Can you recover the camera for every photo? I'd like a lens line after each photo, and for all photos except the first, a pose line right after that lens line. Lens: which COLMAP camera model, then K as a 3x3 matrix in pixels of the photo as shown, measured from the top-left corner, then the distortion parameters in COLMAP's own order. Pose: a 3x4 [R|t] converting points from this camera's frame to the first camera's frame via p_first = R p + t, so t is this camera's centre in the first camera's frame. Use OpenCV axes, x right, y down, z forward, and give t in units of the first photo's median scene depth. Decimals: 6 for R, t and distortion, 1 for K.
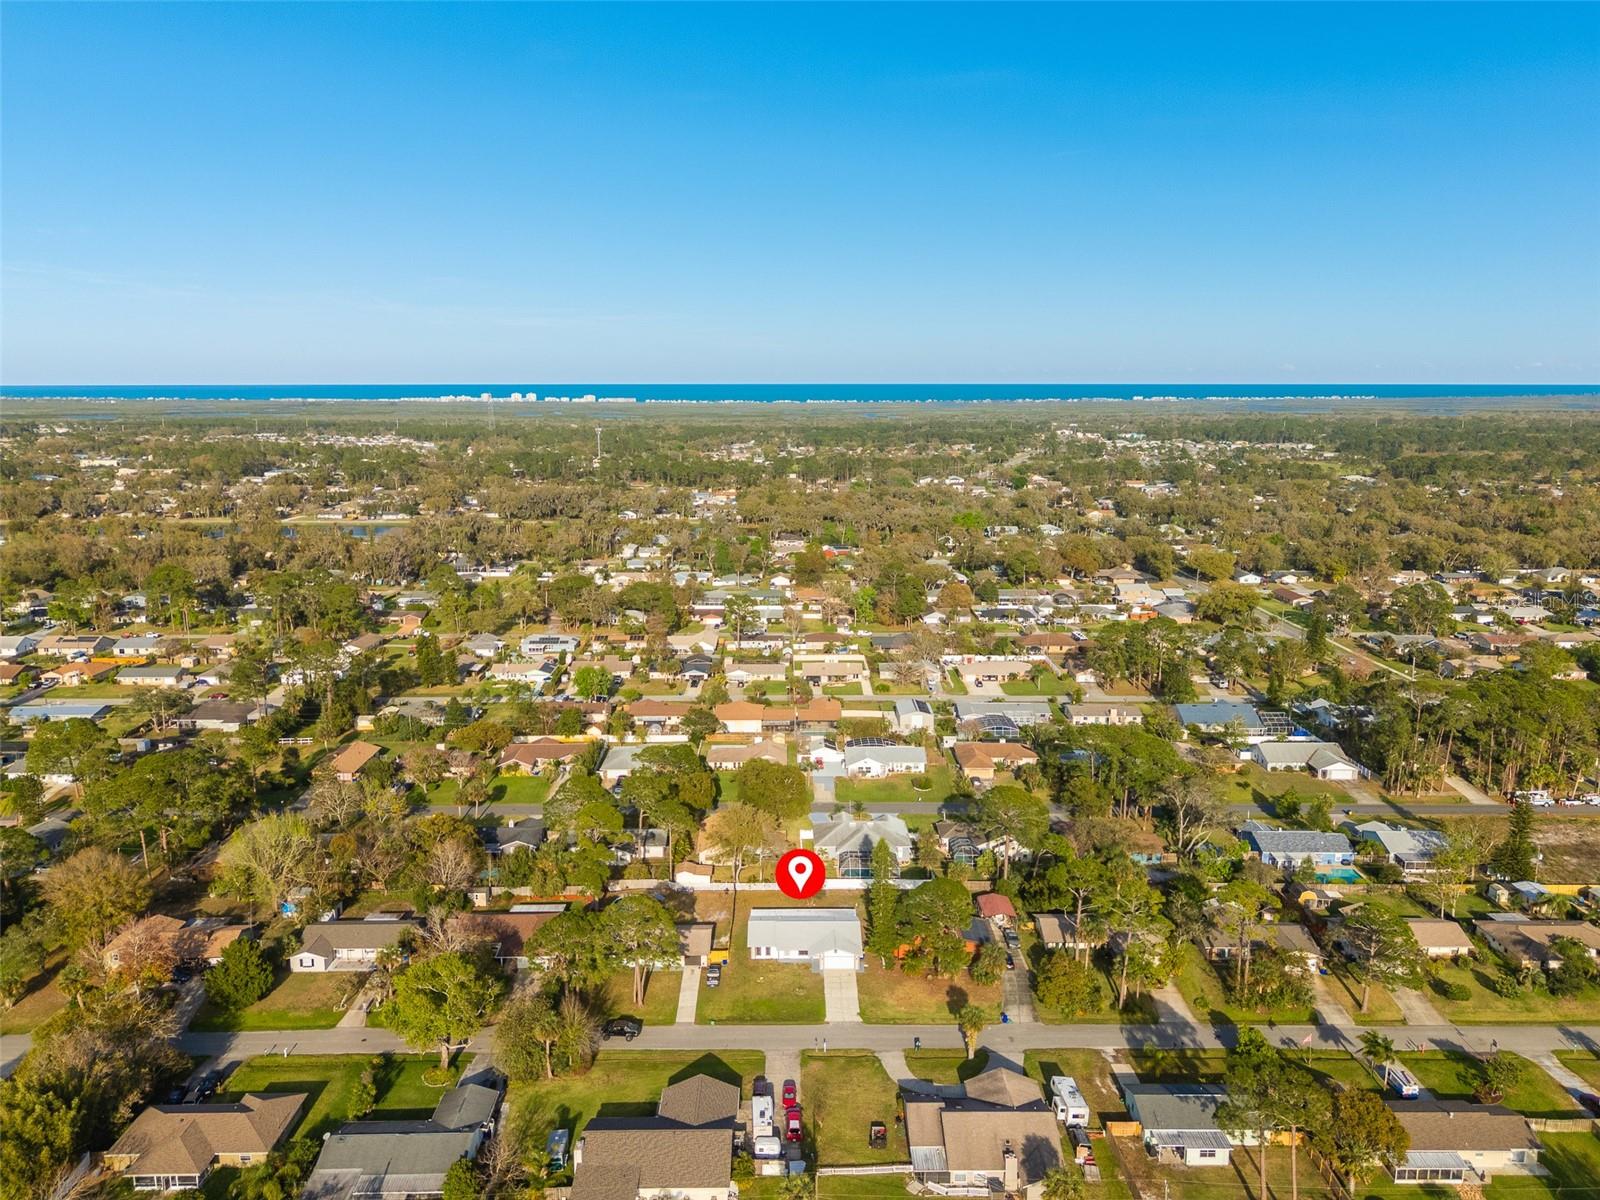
lens RADIAL K [[1180.4, 0, 796.1], [0, 1180.4, 597.3], [0, 0, 1]] dist [0.111043, -0.120754]
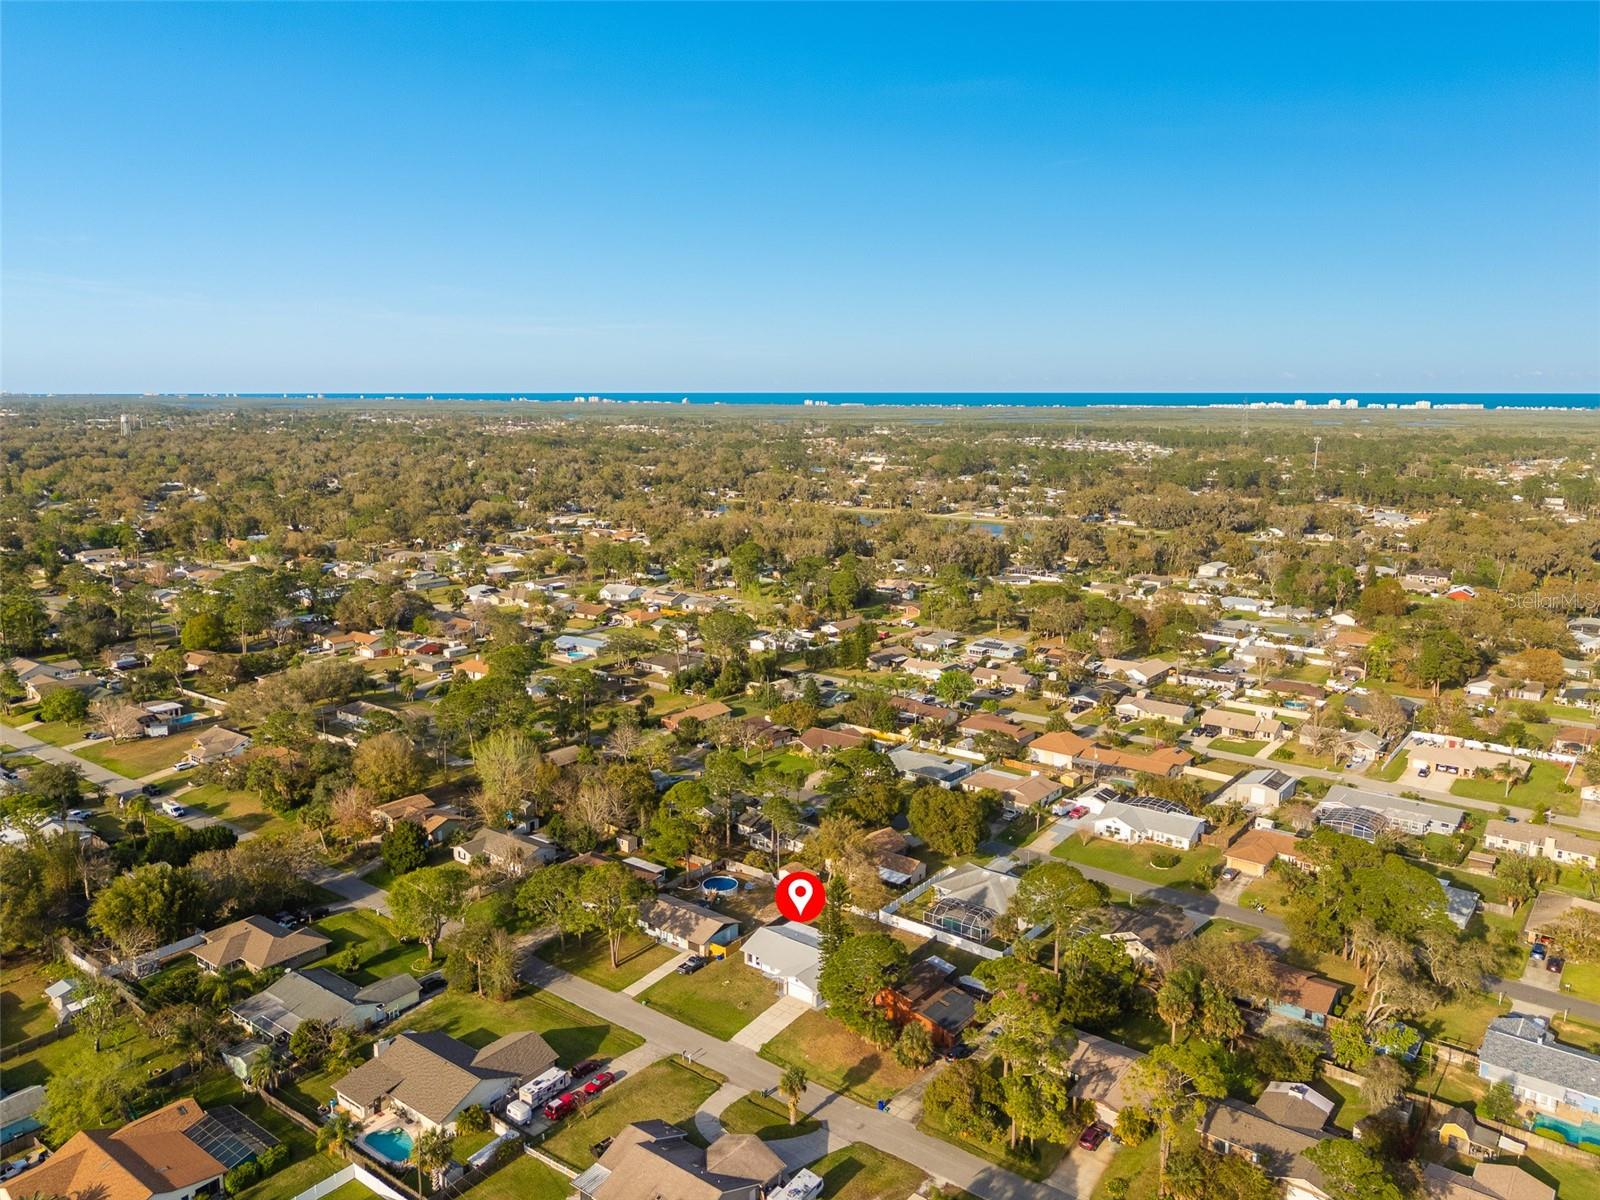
lens RADIAL K [[1180.4, 0, 796.1], [0, 1180.4, 597.3], [0, 0, 1]] dist [0.111043, -0.120754]
pose [[0.781015, 0.110816, -0.614602, 0.365658], [-0.114512, 0.992857, 0.033500, -0.024486], [0.613924, 0.044215, 0.788126, 0.145260]]
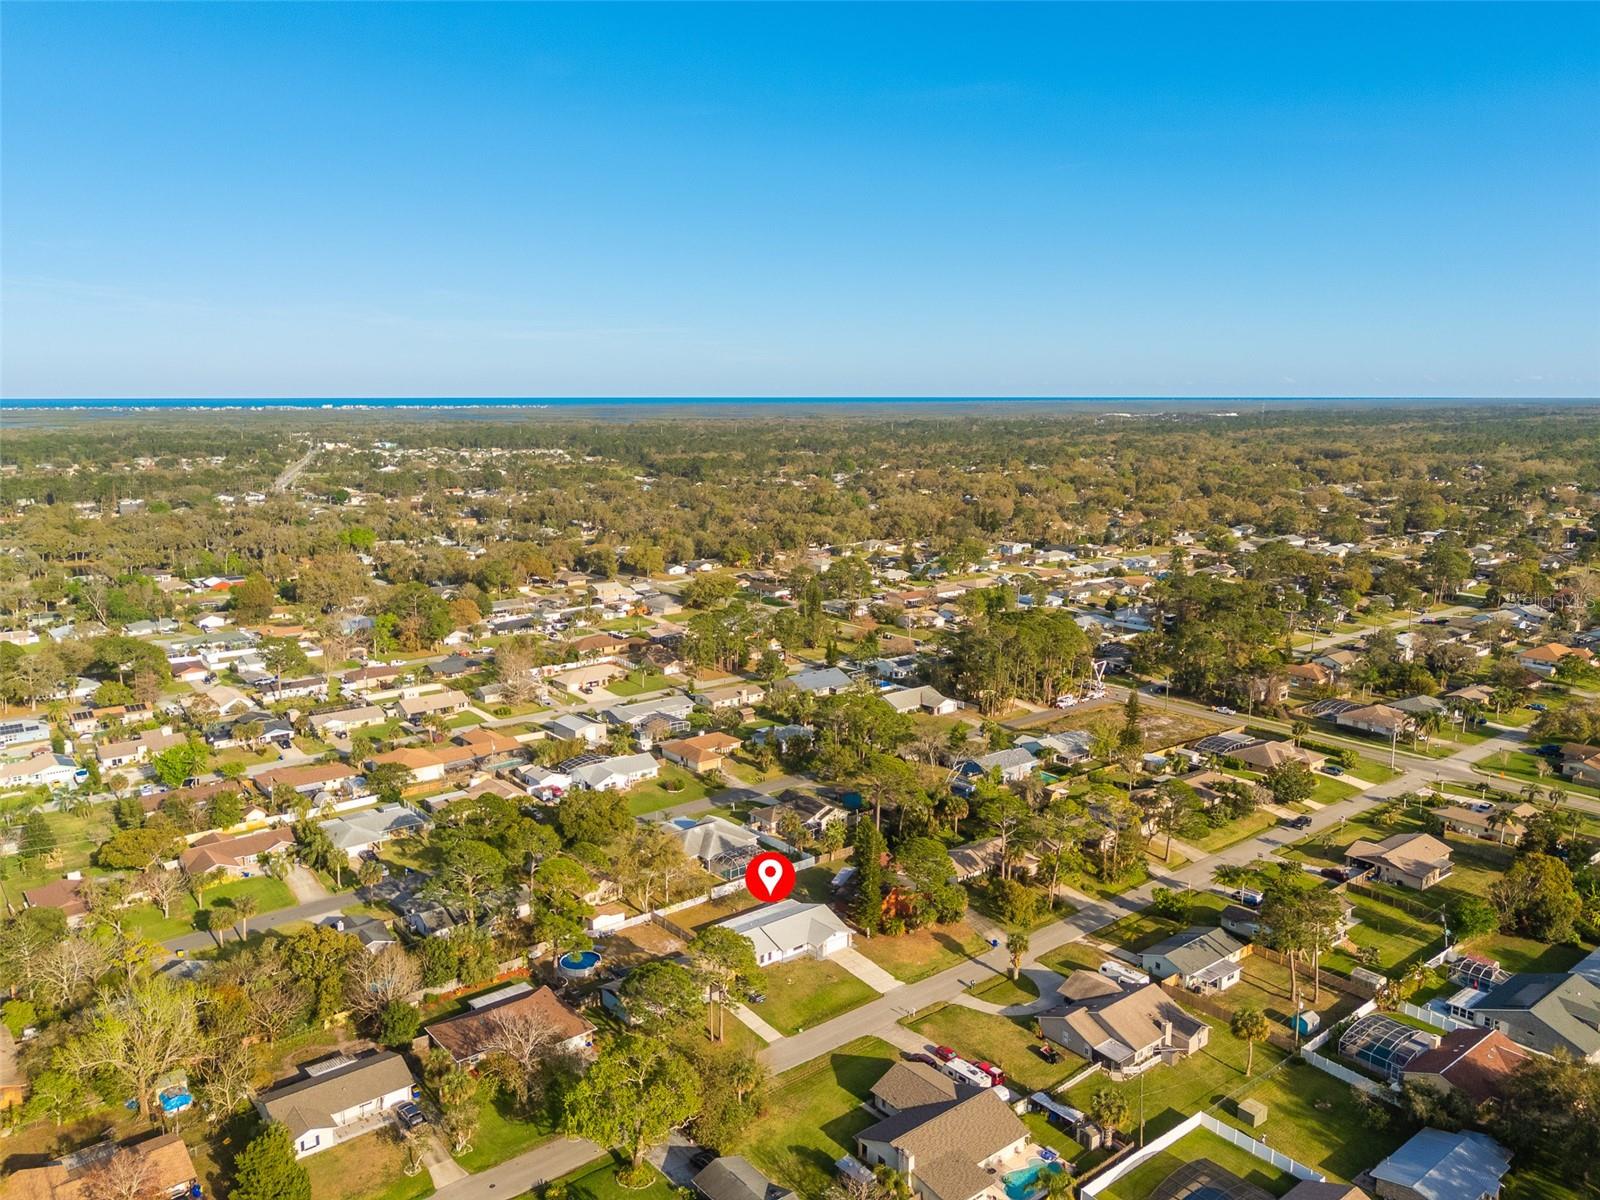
lens RADIAL K [[1180.4, 0, 796.1], [0, 1180.4, 597.3], [0, 0, 1]] dist [0.111043, -0.120754]
pose [[0.783106, -0.106037, 0.612782, -0.375483], [0.110538, 0.993400, 0.030637, -0.020358], [-0.611986, 0.043744, 0.789658, 0.114265]]
